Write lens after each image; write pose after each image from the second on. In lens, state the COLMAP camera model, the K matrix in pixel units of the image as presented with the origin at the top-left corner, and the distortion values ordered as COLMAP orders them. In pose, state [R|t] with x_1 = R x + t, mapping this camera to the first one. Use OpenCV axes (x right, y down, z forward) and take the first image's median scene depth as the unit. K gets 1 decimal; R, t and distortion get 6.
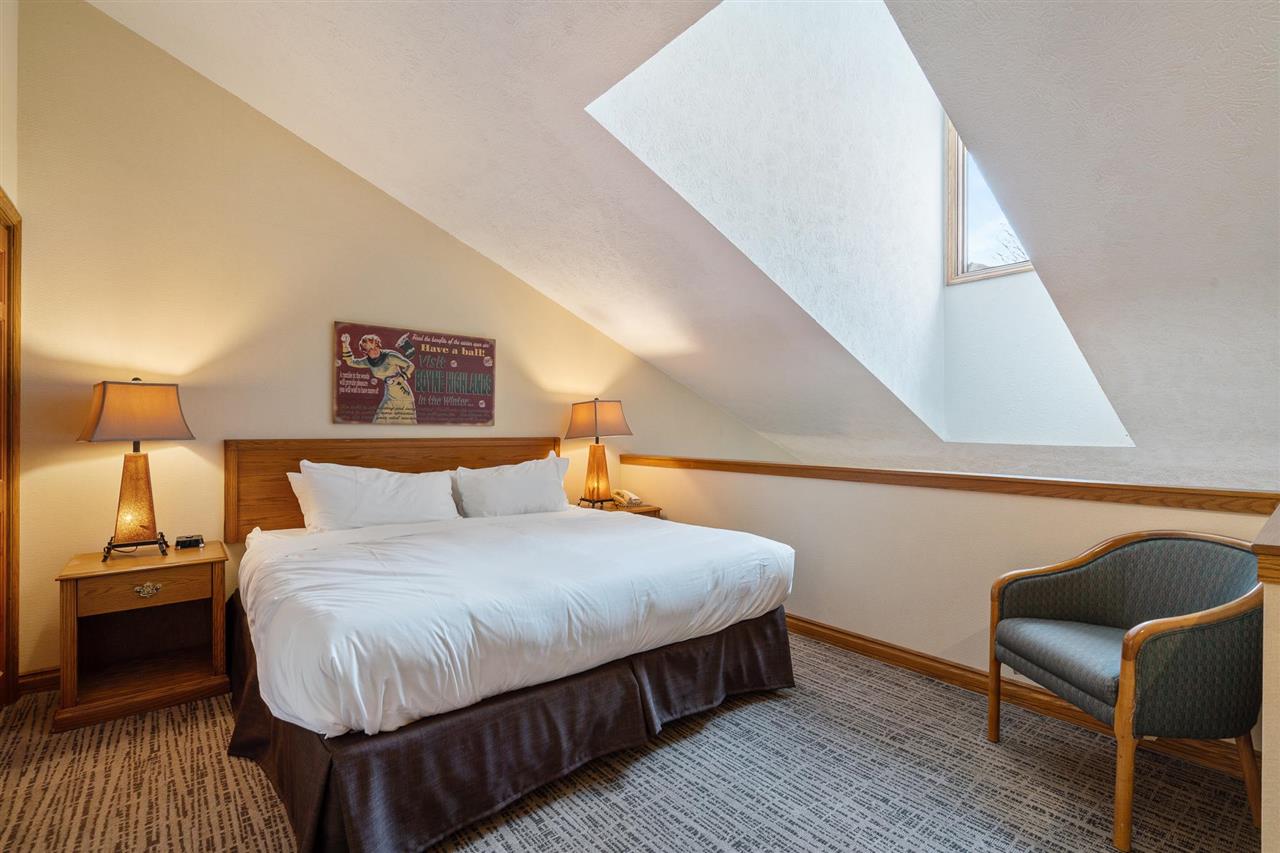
lens RADIAL K [[576.2, 0, 637.6], [0, 576.2, 426.8], [0, 0, 1]] dist [-0.002708, -0.000005]
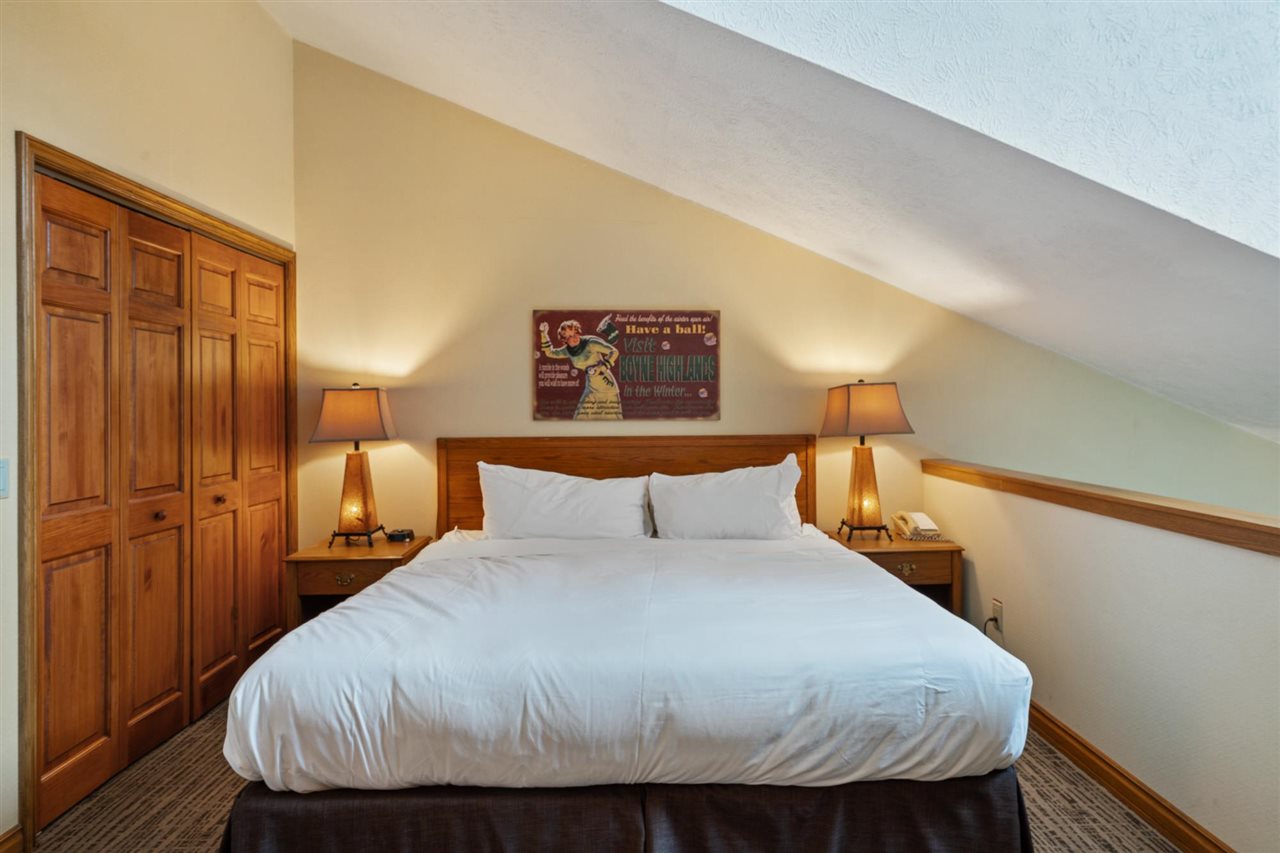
lens RADIAL K [[700.5, 0, 634.7], [0, 700.5, 402.3], [0, 0, 1]] dist [0.003589, 0.002609]
pose [[0.792168, -0.012411, -0.610177, 0.289098], [0.012887, 0.999910, -0.003608, -0.028626], [0.610167, -0.005005, 0.792257, 0.203681]]
